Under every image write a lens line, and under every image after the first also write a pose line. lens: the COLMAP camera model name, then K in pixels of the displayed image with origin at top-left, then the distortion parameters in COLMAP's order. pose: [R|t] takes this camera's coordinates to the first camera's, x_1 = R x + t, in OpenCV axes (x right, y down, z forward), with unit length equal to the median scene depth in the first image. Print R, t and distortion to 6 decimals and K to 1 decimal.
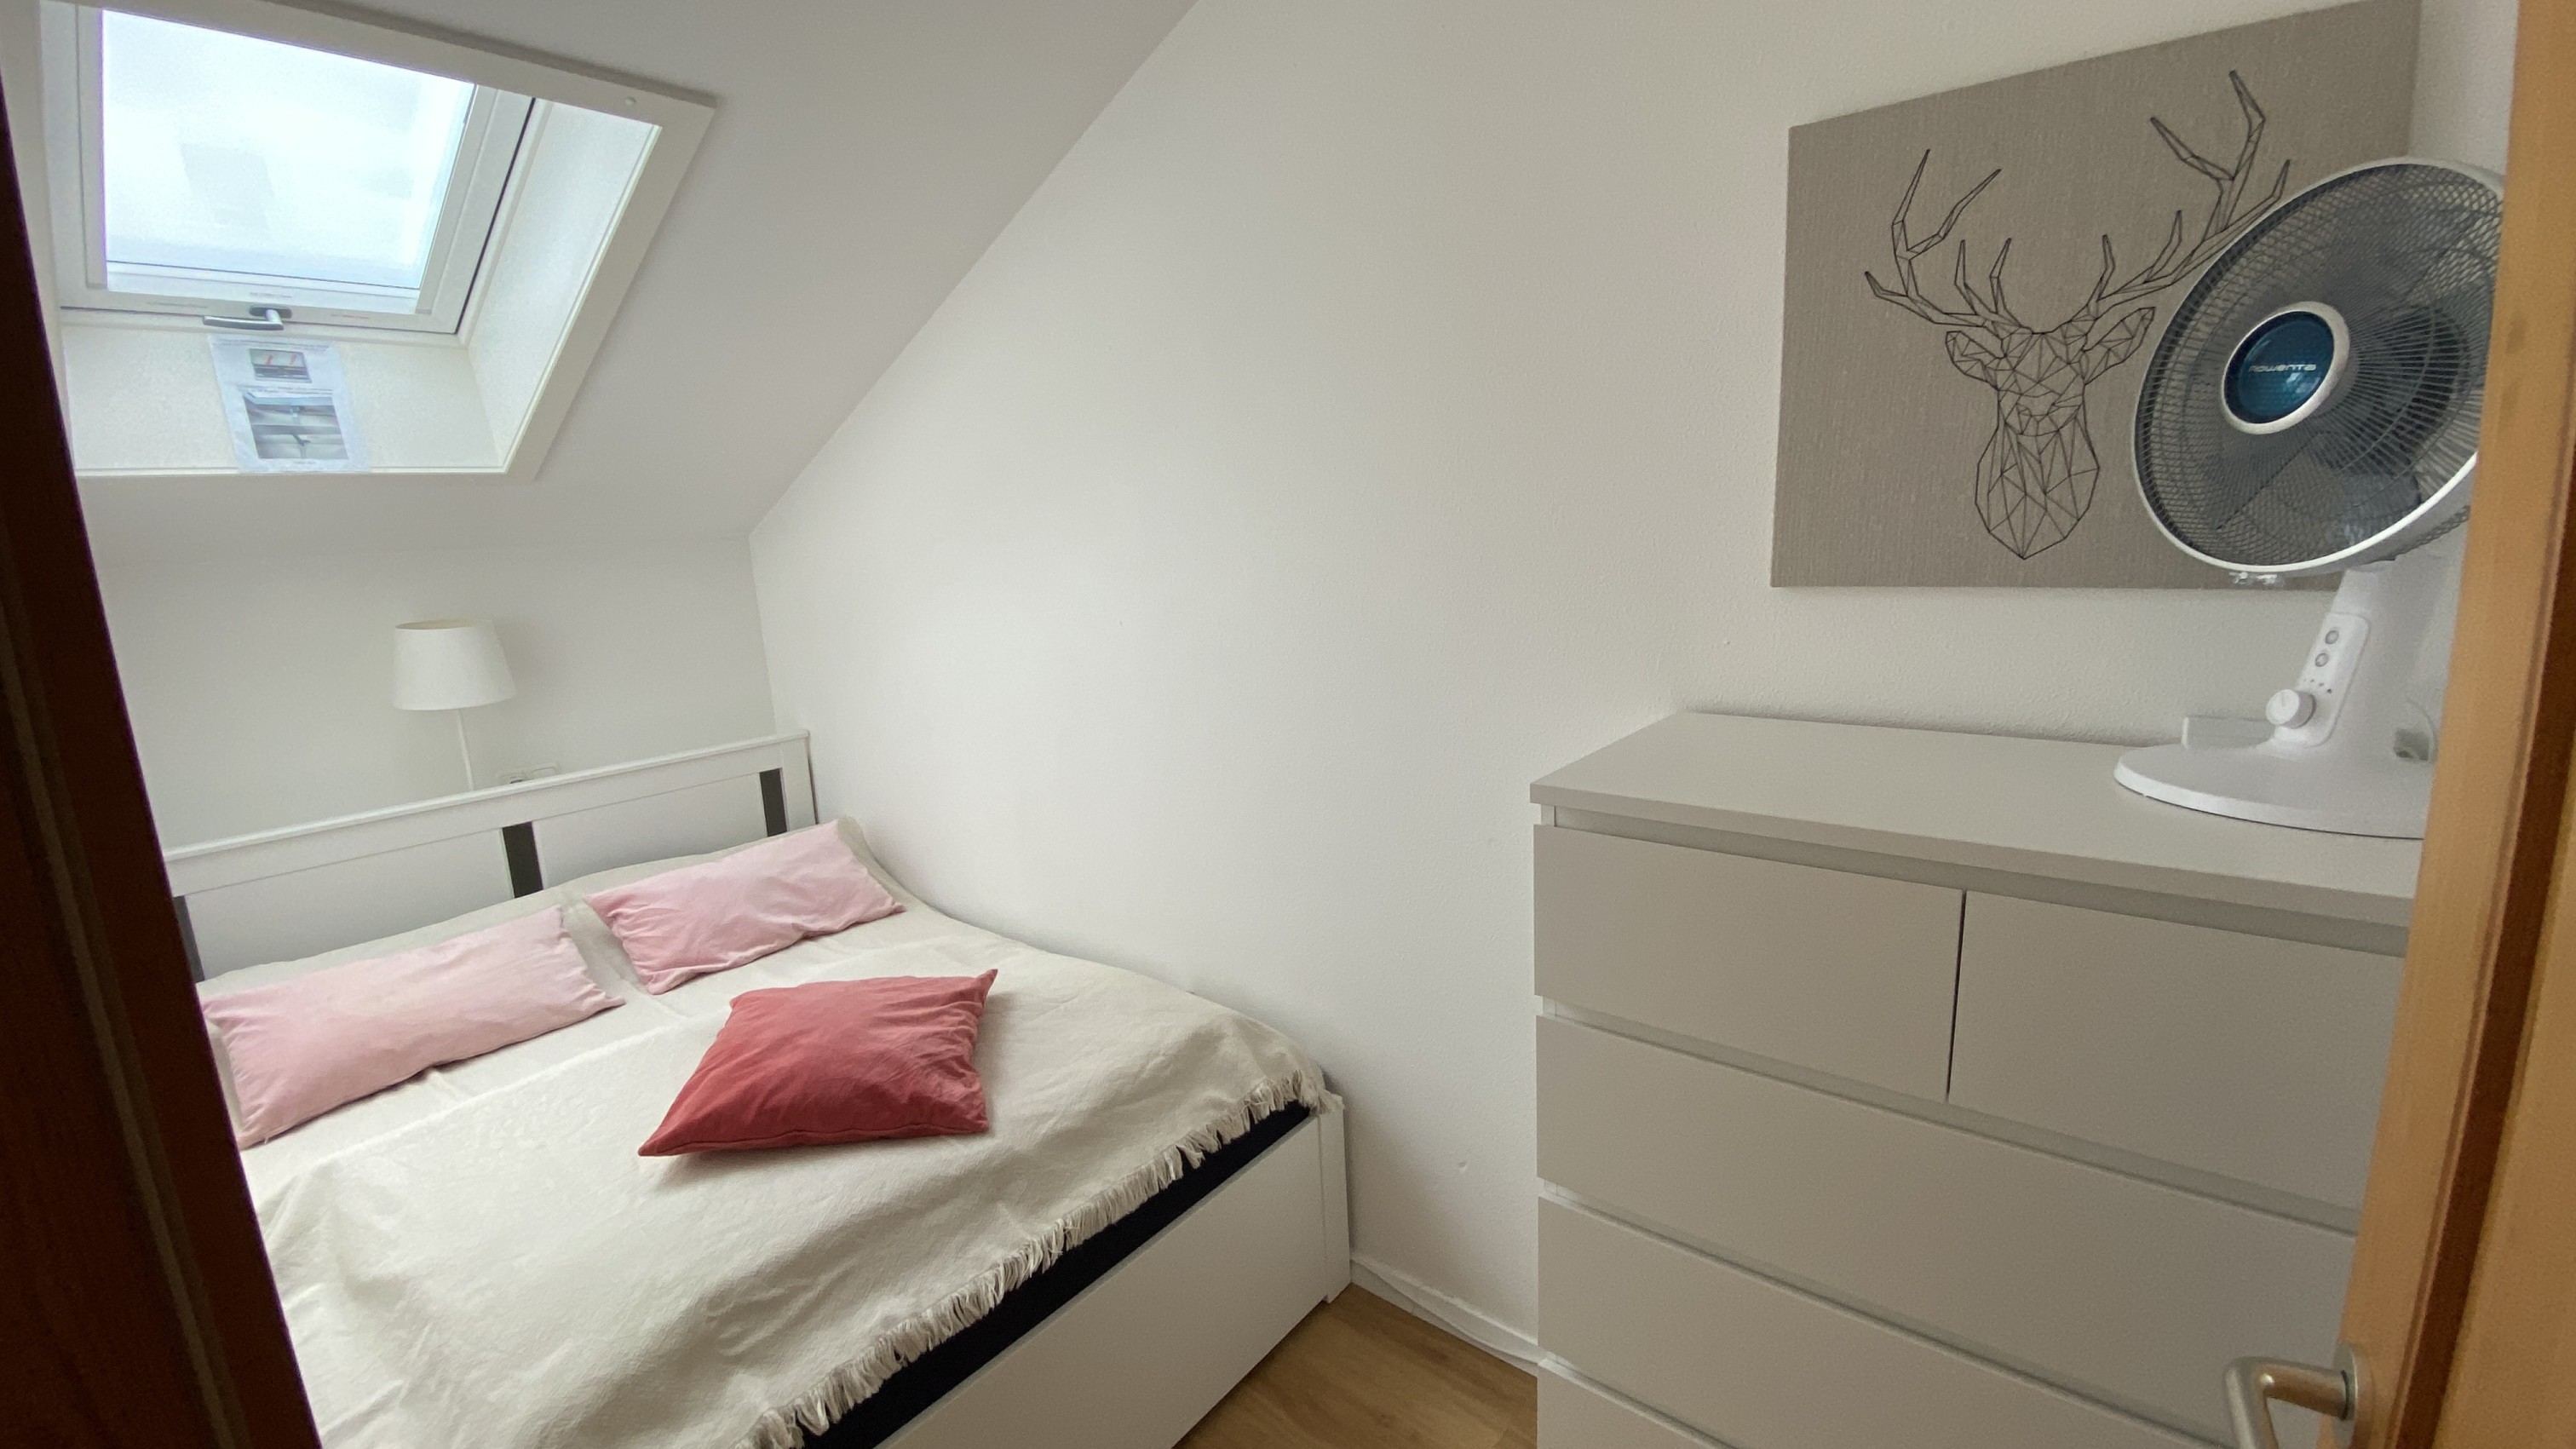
lens RADIAL K [[1023.2, 0, 1288.0], [0, 1023.2, 724.5], [0, 0, 1]] dist [-0.000376, -0.000198]
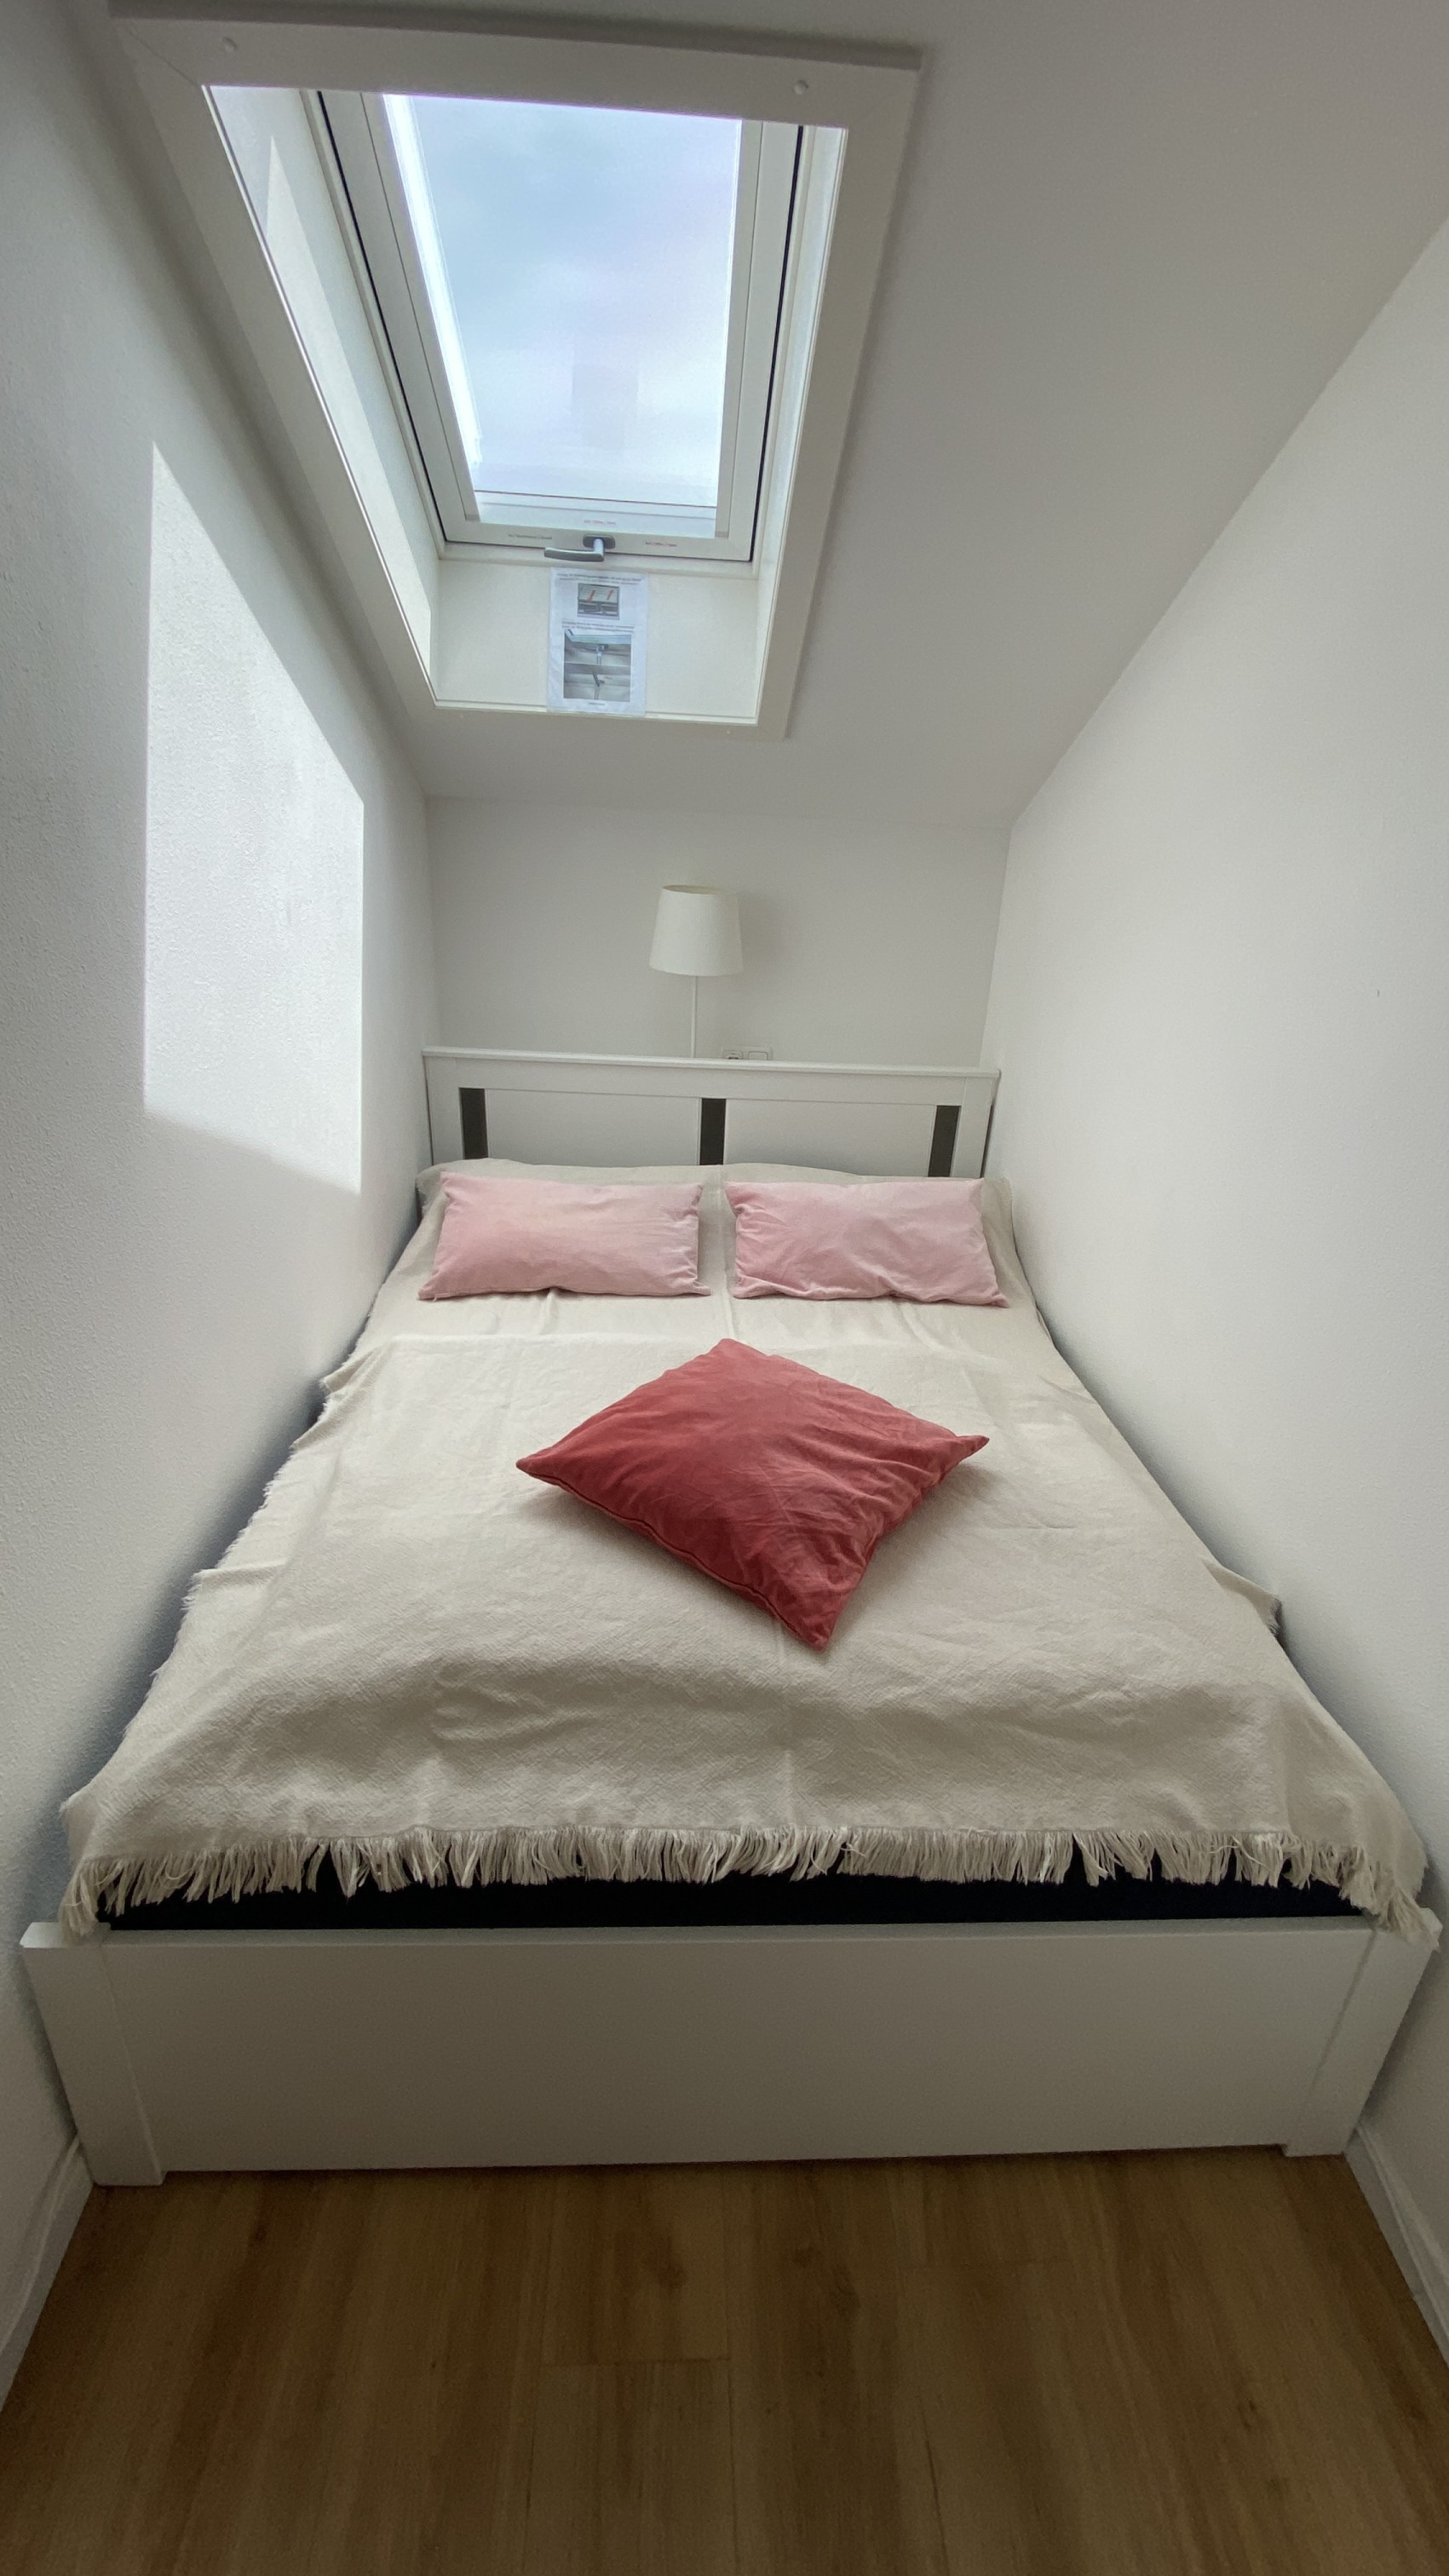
lens RADIAL K [[1043.9, 0, 724.5], [0, 1043.9, 1288.0], [0, 0, 1]] dist [0.042489, -0.041218]
pose [[0.665104, 0.353514, -0.657773, 0.047818], [-0.222300, 0.934642, 0.277538, -0.029531], [0.712896, -0.038369, 0.700220, 0.348869]]
